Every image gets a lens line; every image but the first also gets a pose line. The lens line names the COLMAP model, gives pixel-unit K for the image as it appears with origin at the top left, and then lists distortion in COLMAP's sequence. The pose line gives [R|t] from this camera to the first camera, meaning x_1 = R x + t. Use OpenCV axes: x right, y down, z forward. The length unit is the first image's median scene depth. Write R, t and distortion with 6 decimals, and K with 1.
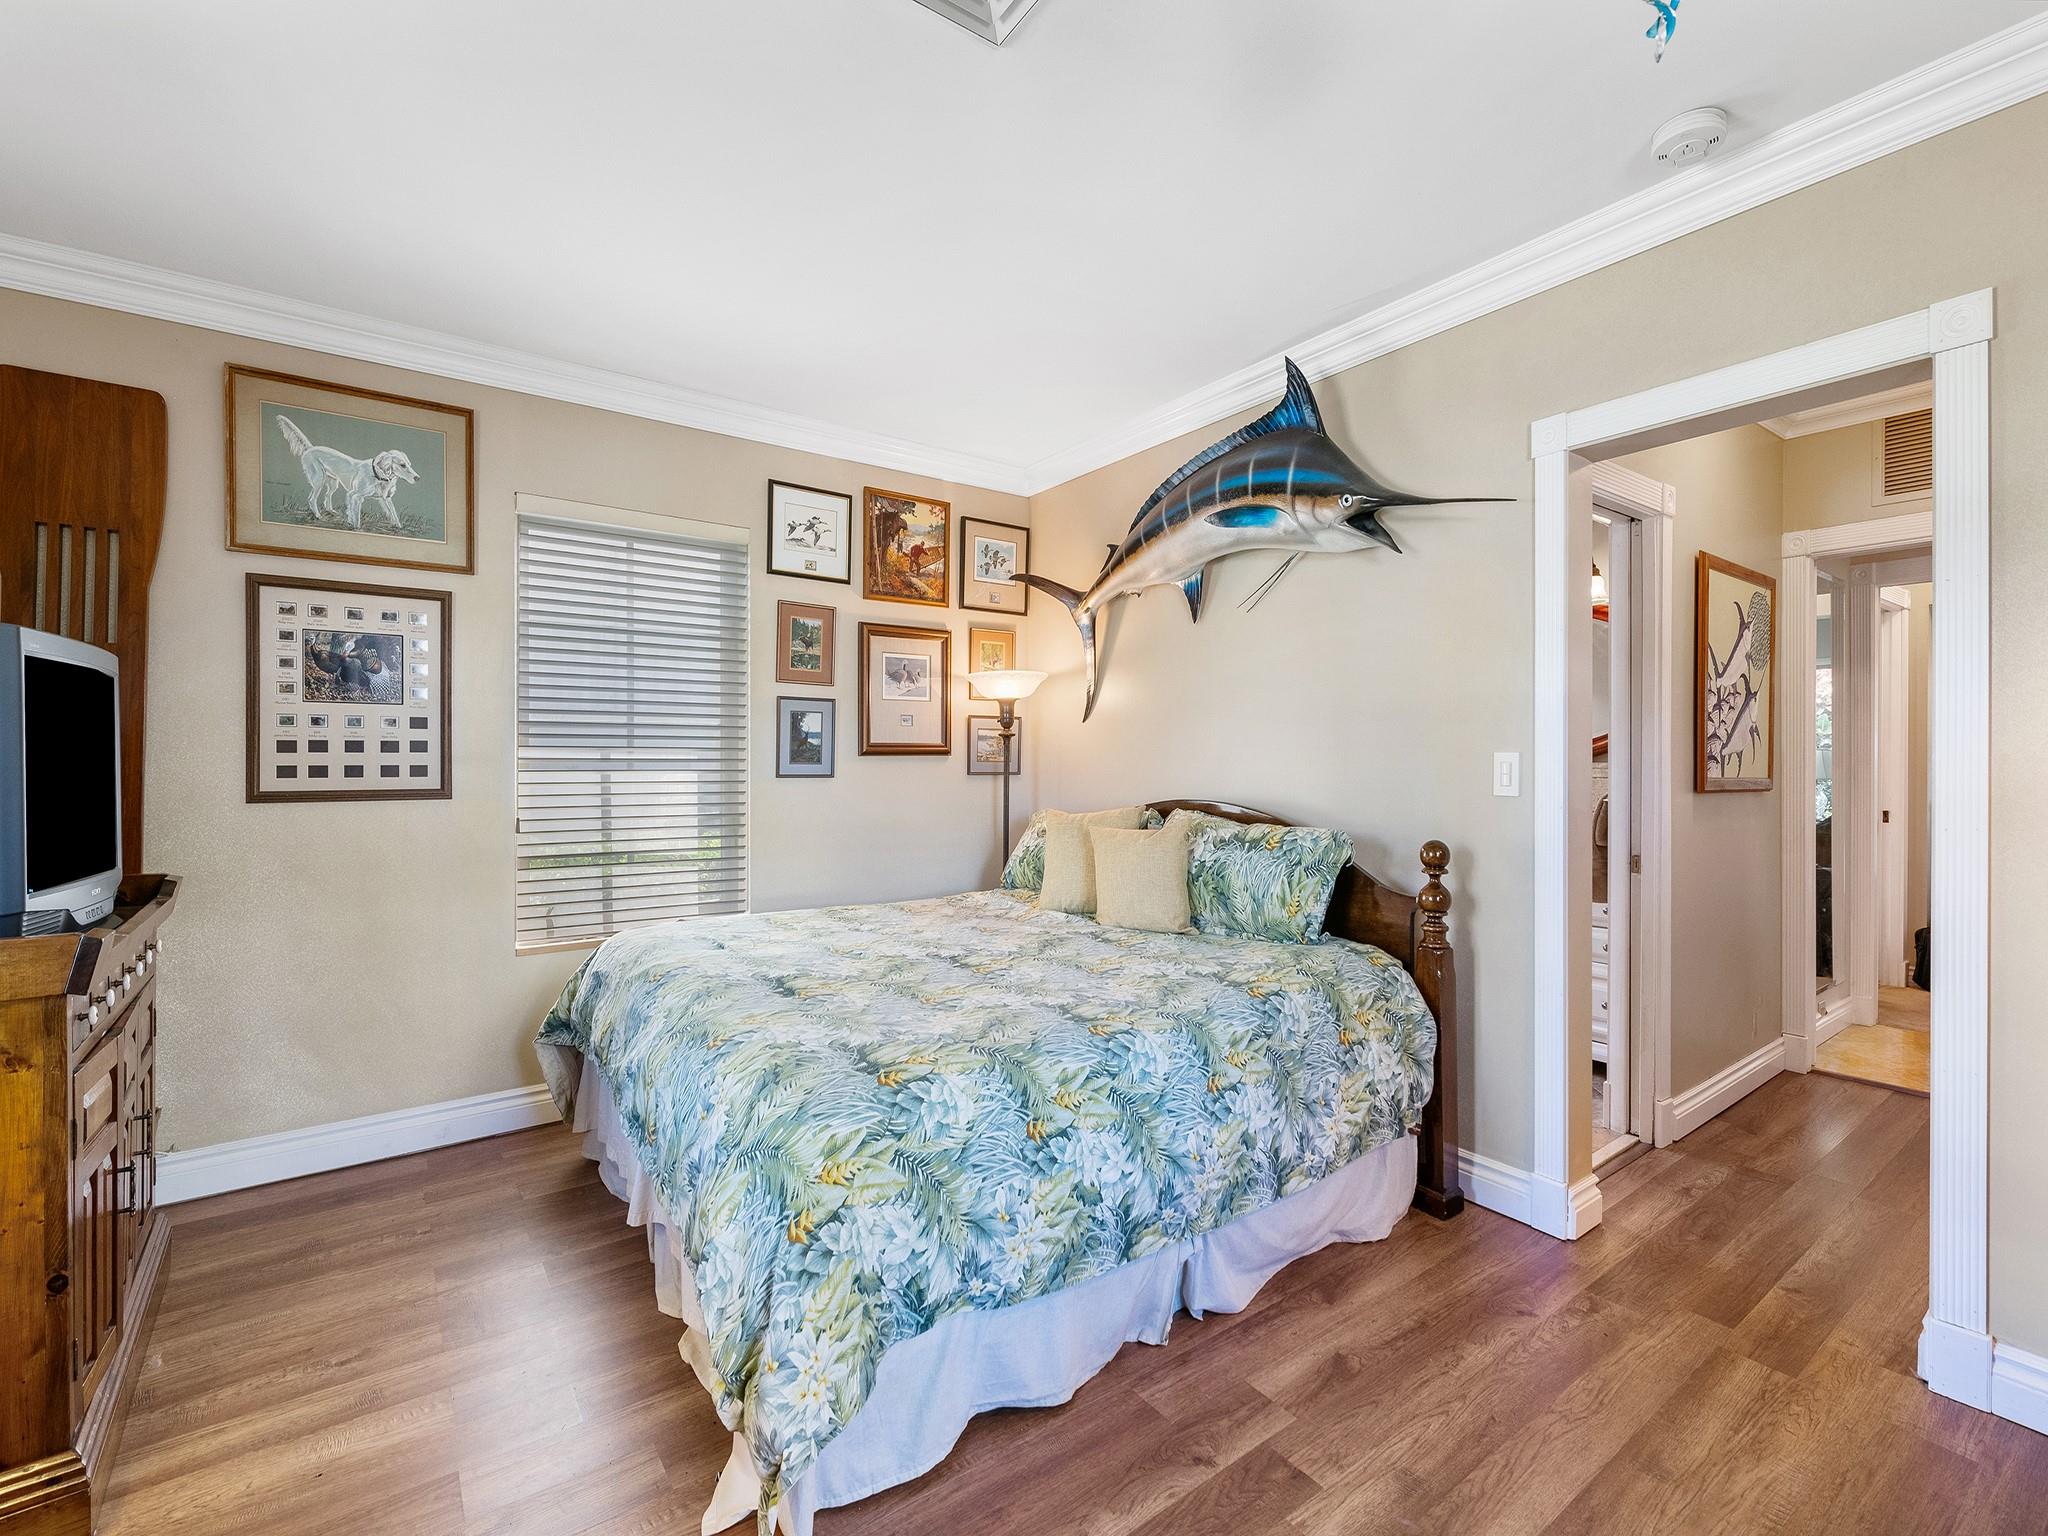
lens RADIAL K [[932.9, 0, 1024.3], [0, 932.9, 764.1], [0, 0, 1]] dist [0.002028, 0.000244]
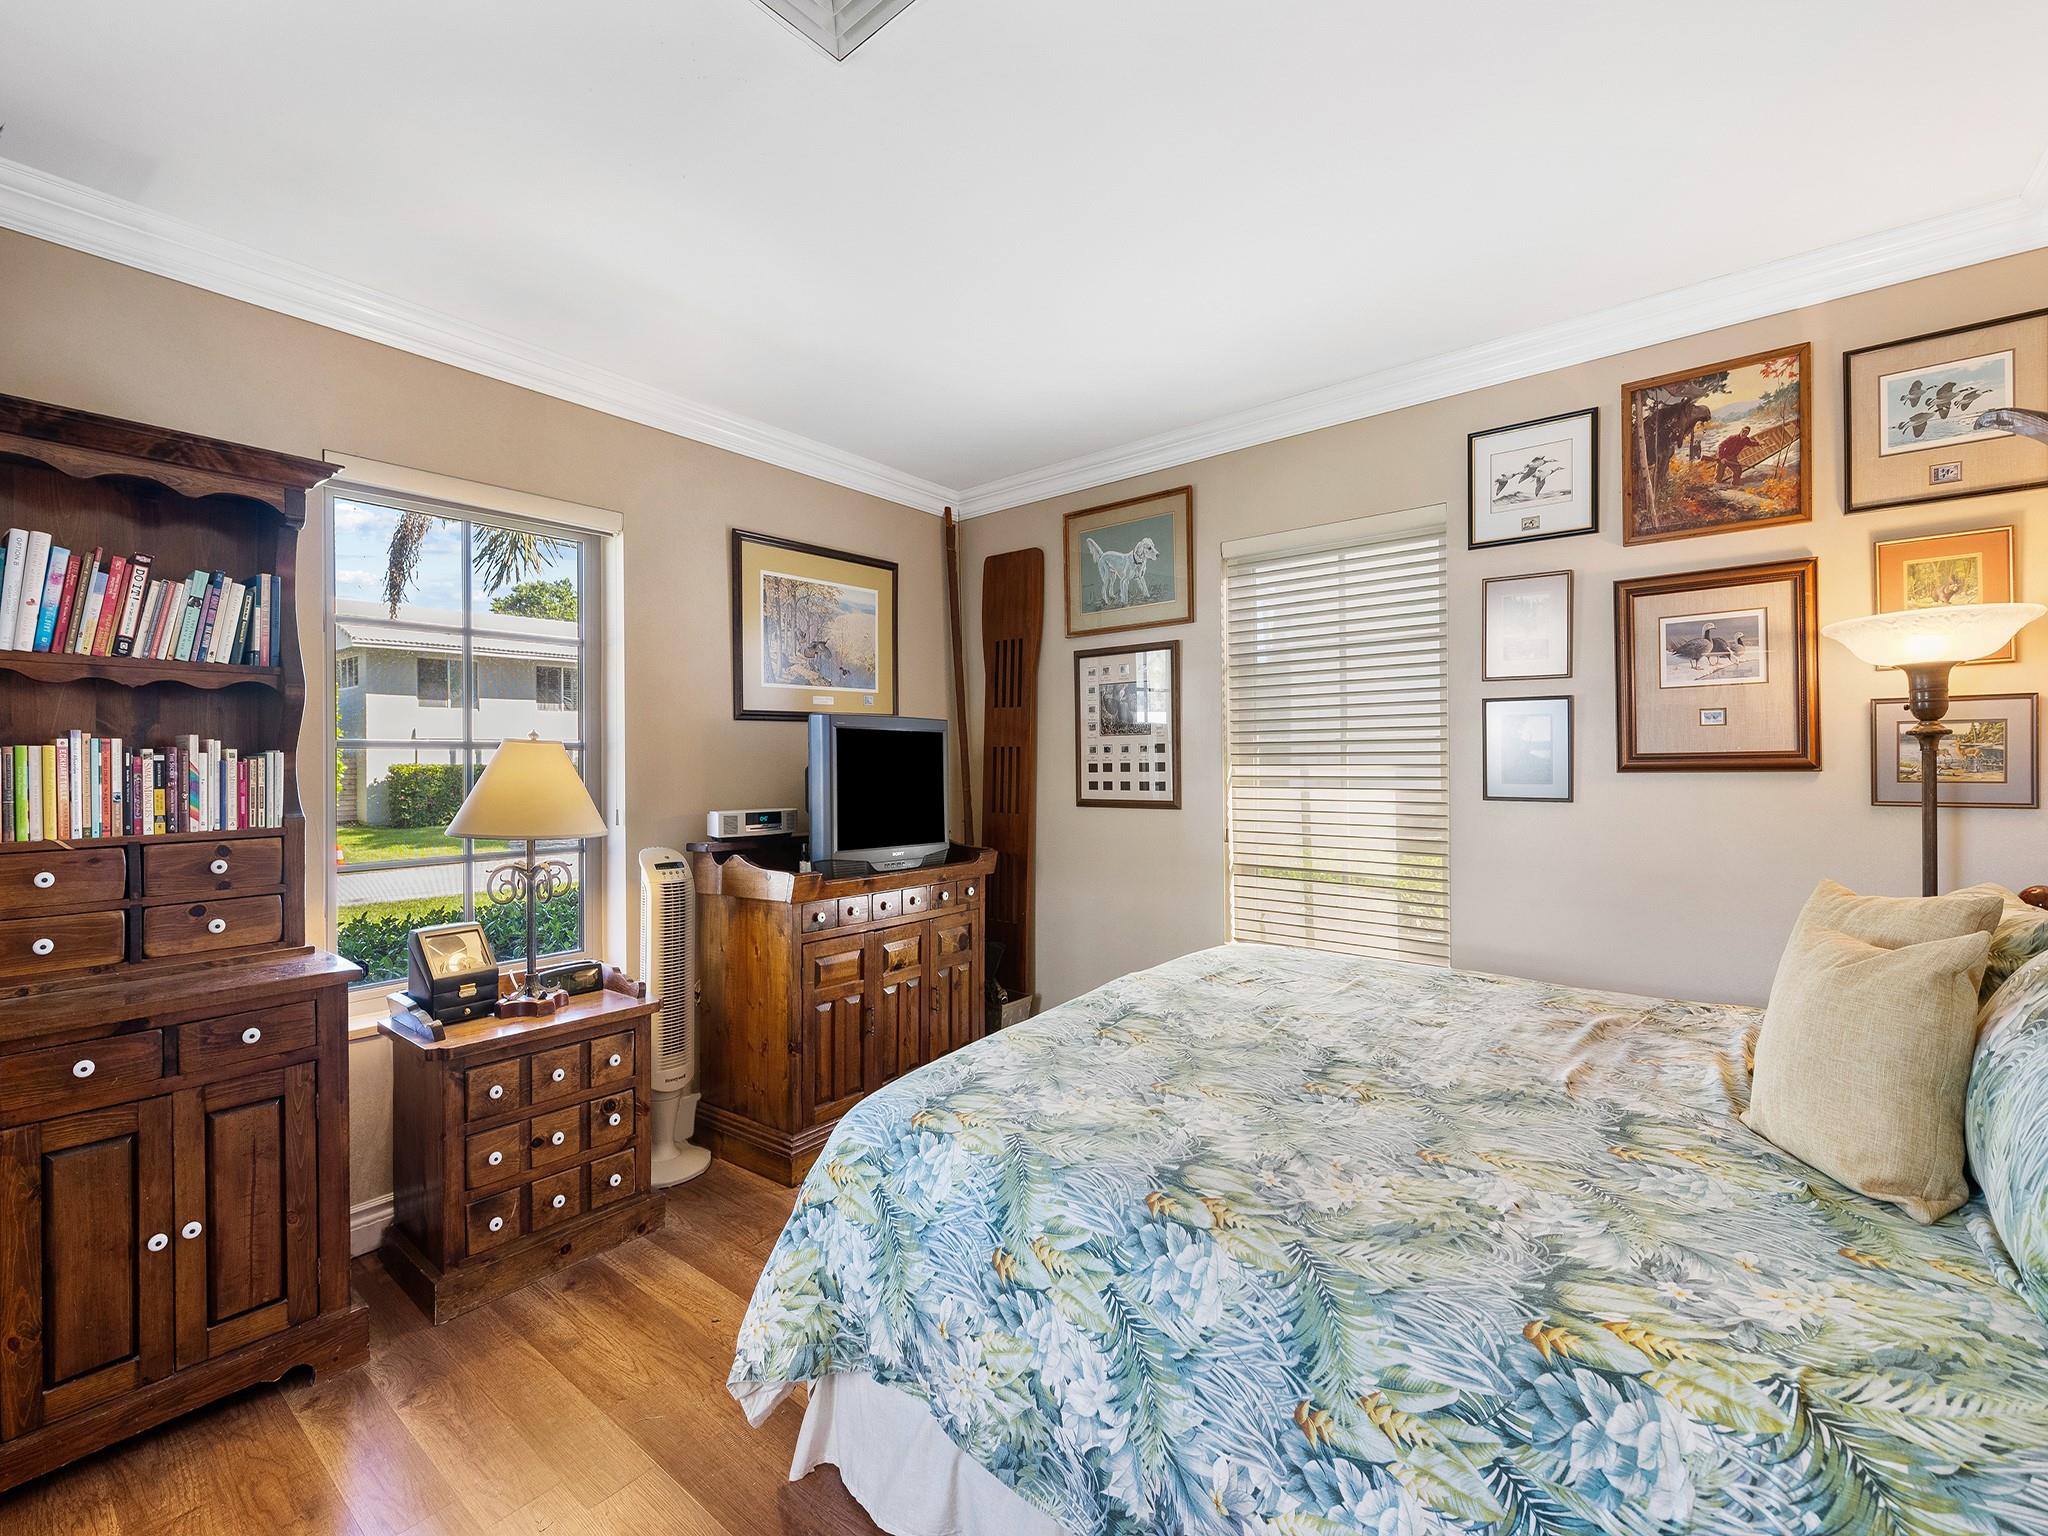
lens RADIAL K [[892.8, 0, 1023.1], [0, 892.8, 765.6], [0, 0, 1]] dist [-0.005579, -0.000409]
pose [[0.239352, -0.003371, -0.970927, 0.473308], [0.003892, 0.999989, -0.002513, -0.018096], [0.970925, -0.003178, 0.239363, 0.526570]]
